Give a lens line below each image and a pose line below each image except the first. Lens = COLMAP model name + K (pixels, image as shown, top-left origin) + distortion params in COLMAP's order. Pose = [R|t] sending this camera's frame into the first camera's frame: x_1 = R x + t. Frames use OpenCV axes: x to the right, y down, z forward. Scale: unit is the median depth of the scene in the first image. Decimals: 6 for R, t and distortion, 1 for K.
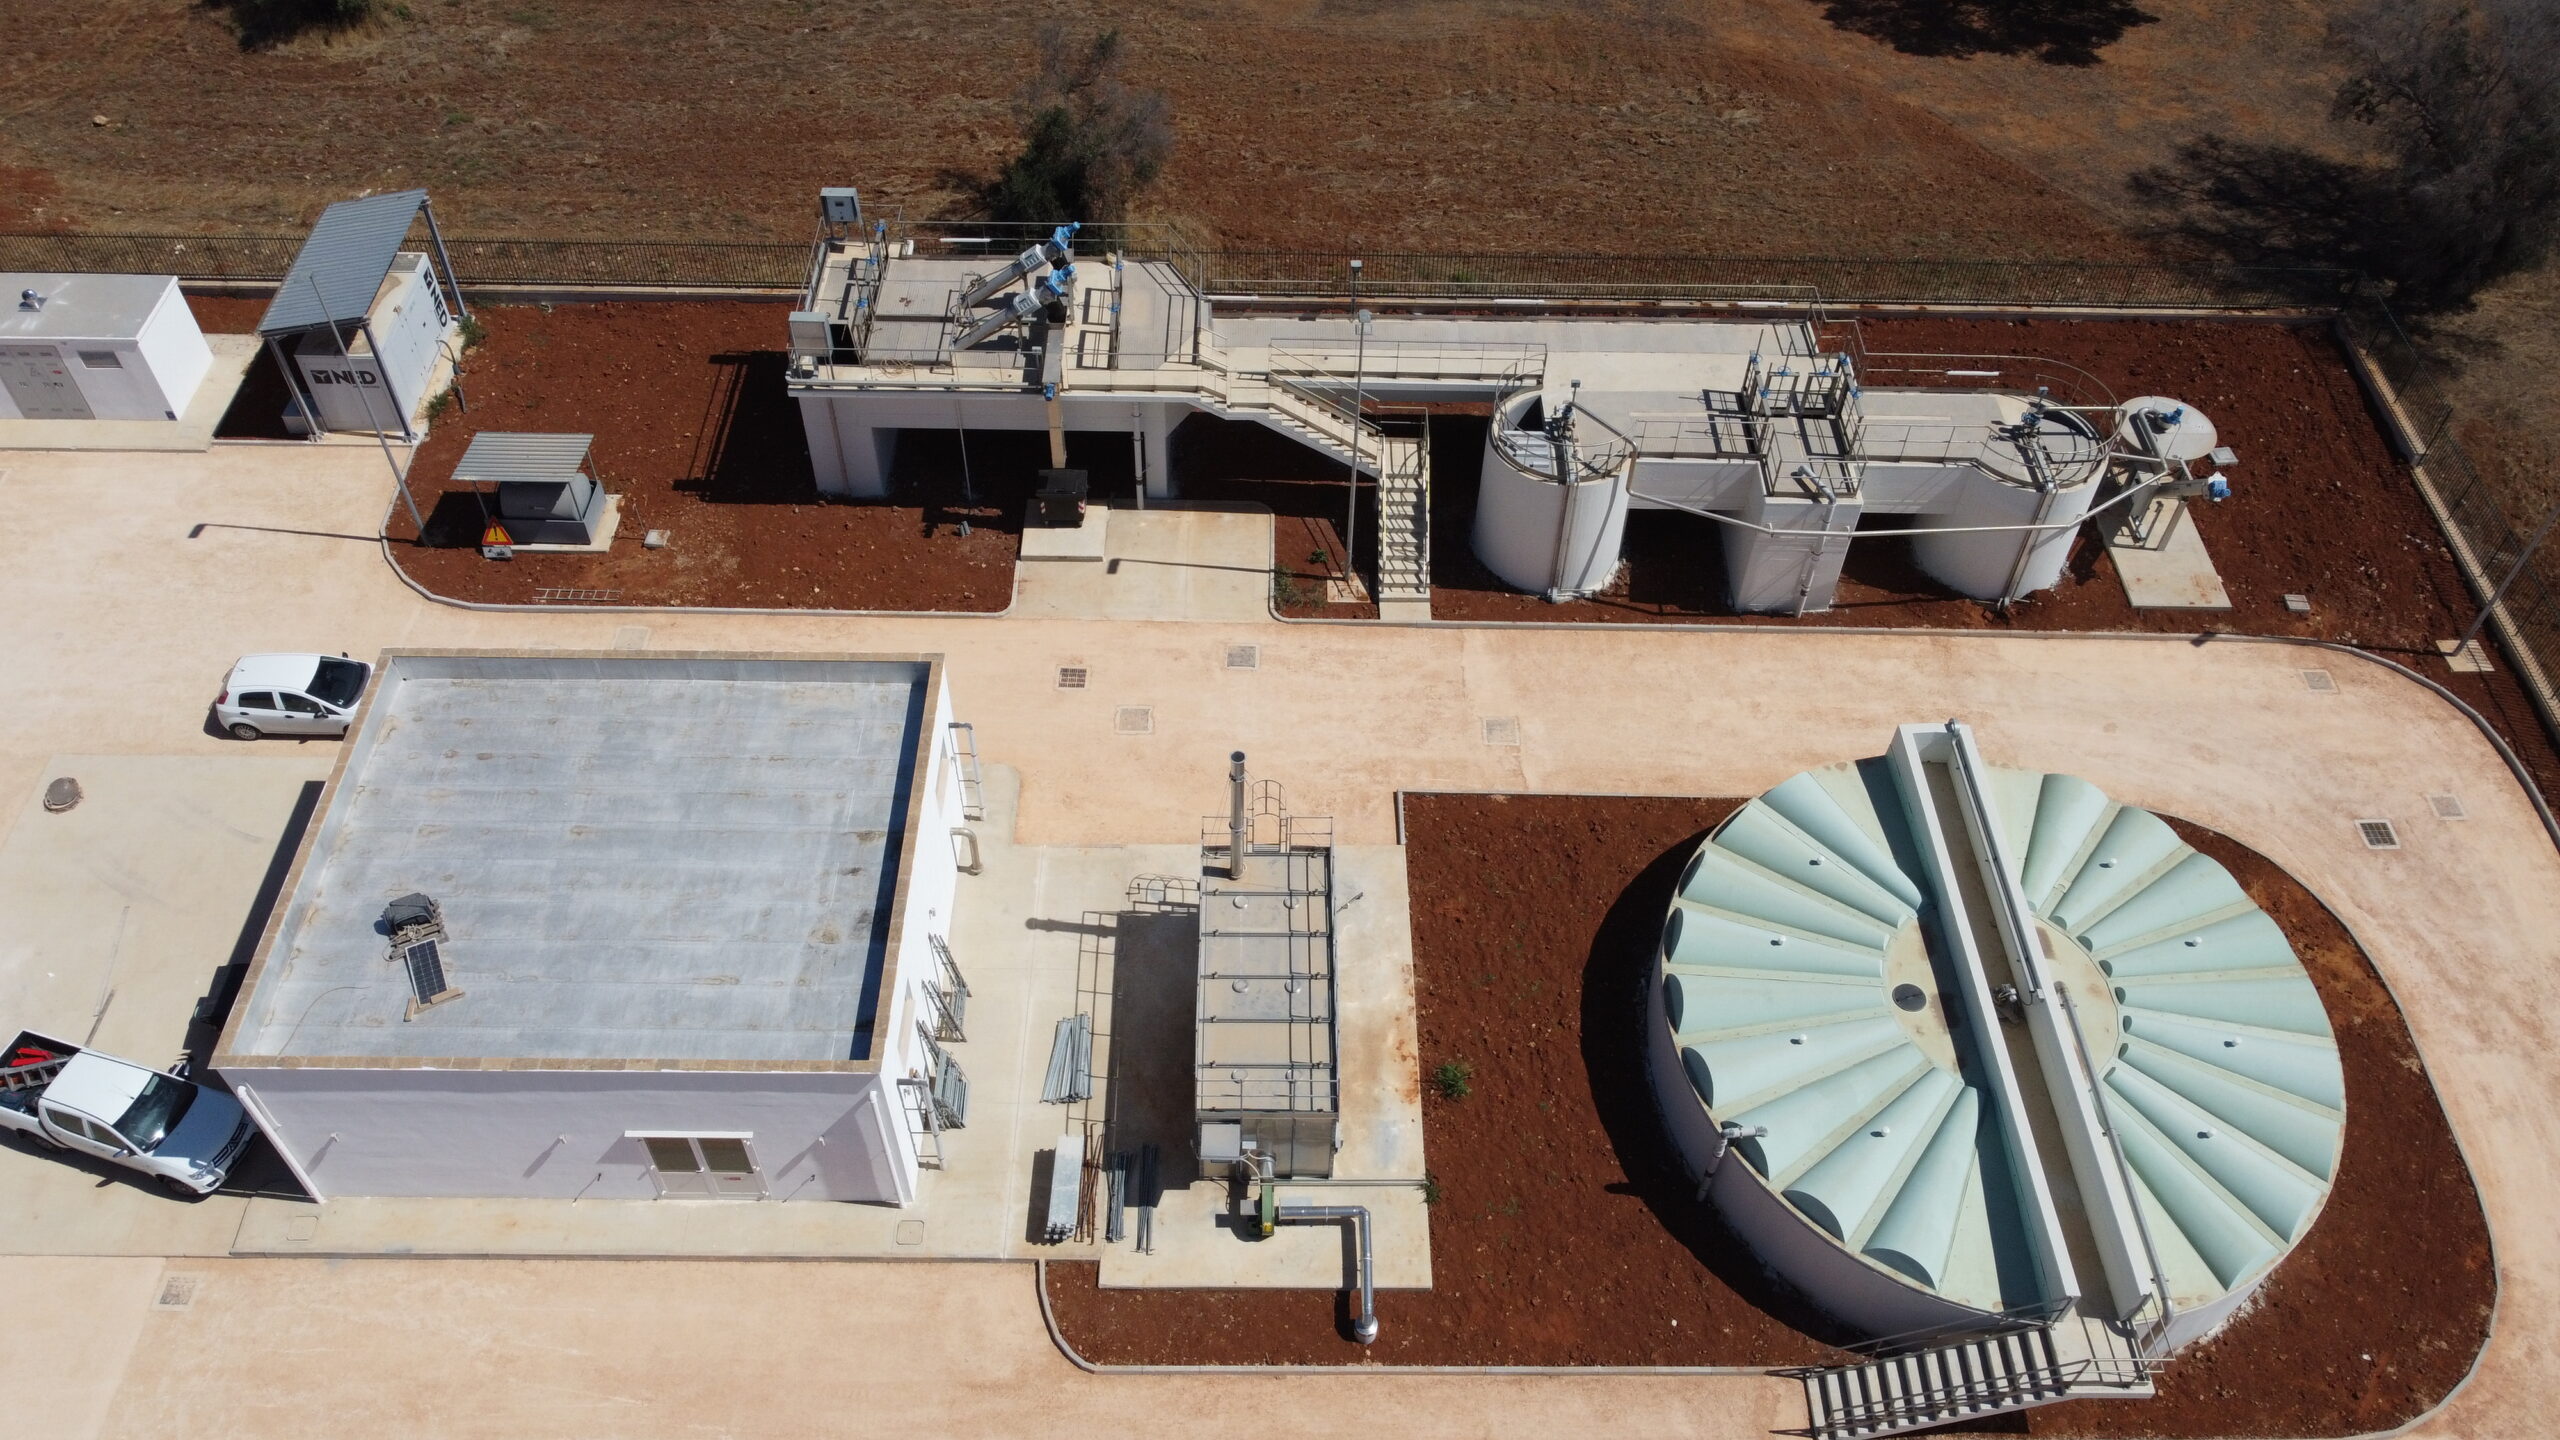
lens RADIAL K [[1939.7, 0, 1279.3], [0, 1939.7, 727.5], [0, 0, 1]] dist [-0.000969, 0.000989]
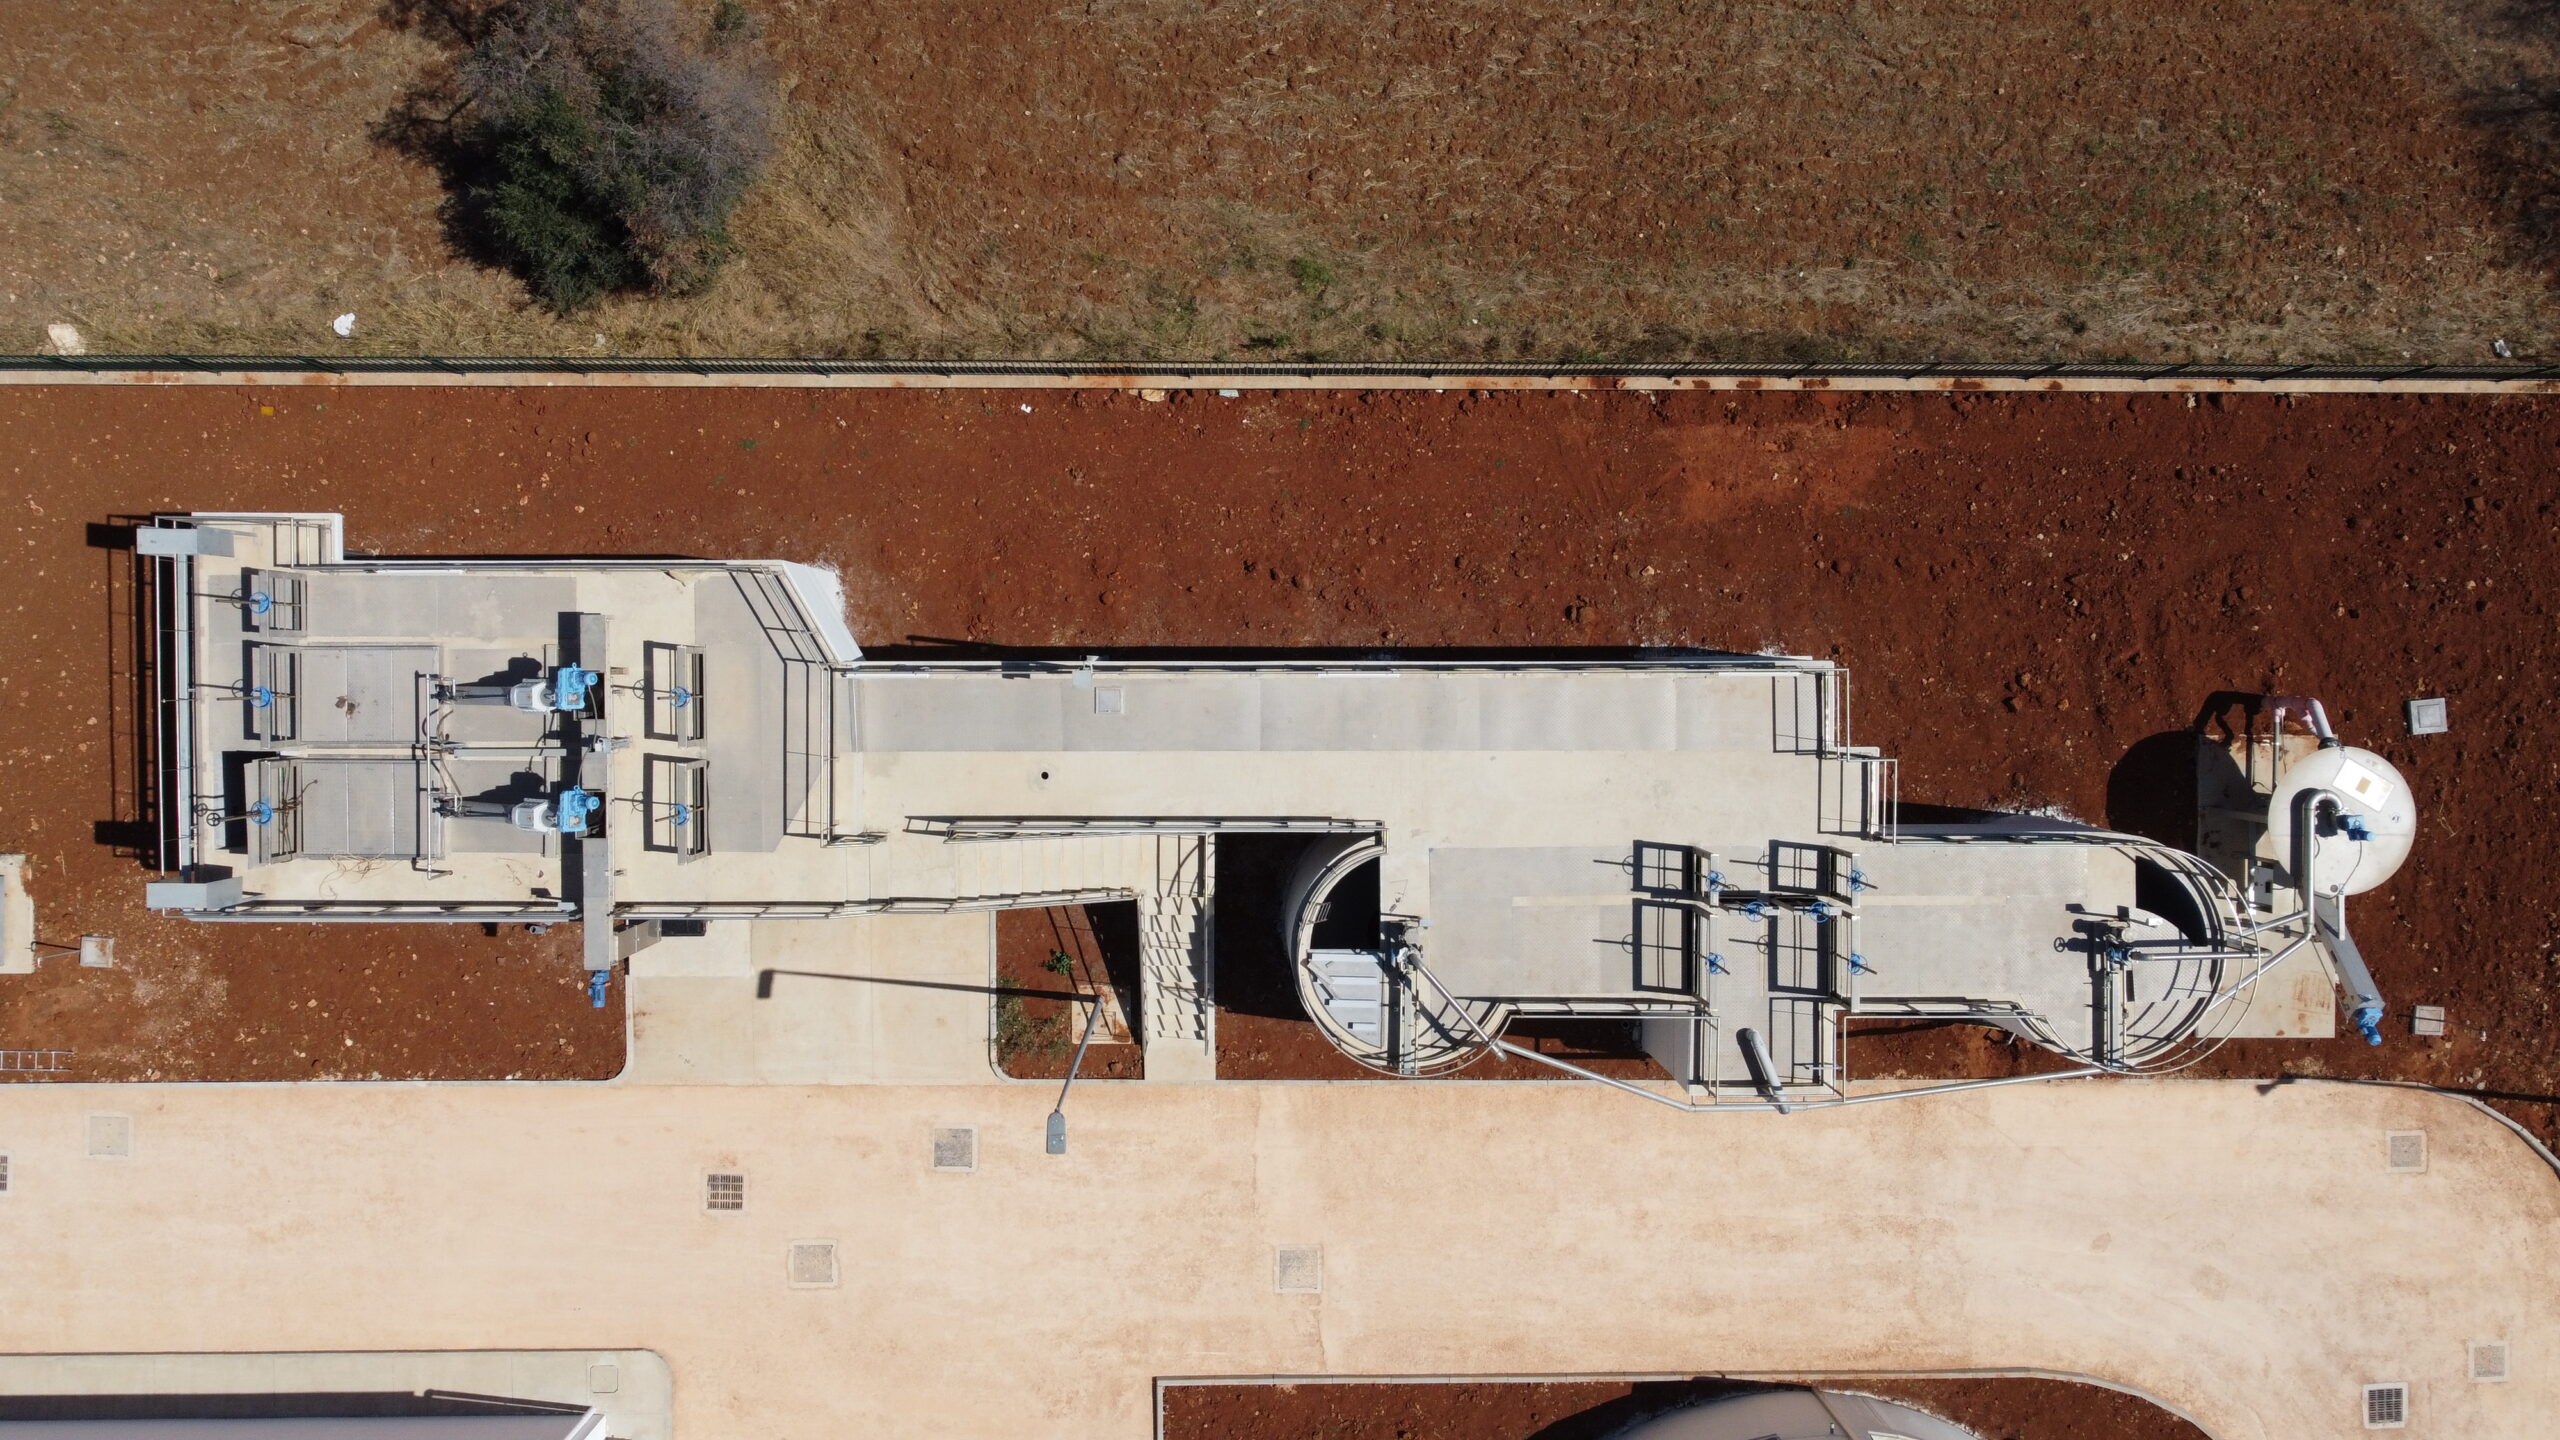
lens RADIAL K [[1939.7, 0, 1283.0], [0, 1939.7, 720.9], [0, 0, 1]] dist [-0.000969, 0.000989]
pose [[0.999989, 0.000021, 0.004689, 0.102455], [-0.003193, 0.735343, 0.677687, -0.657285], [-0.003434, -0.677695, 0.735335, 0.573406]]
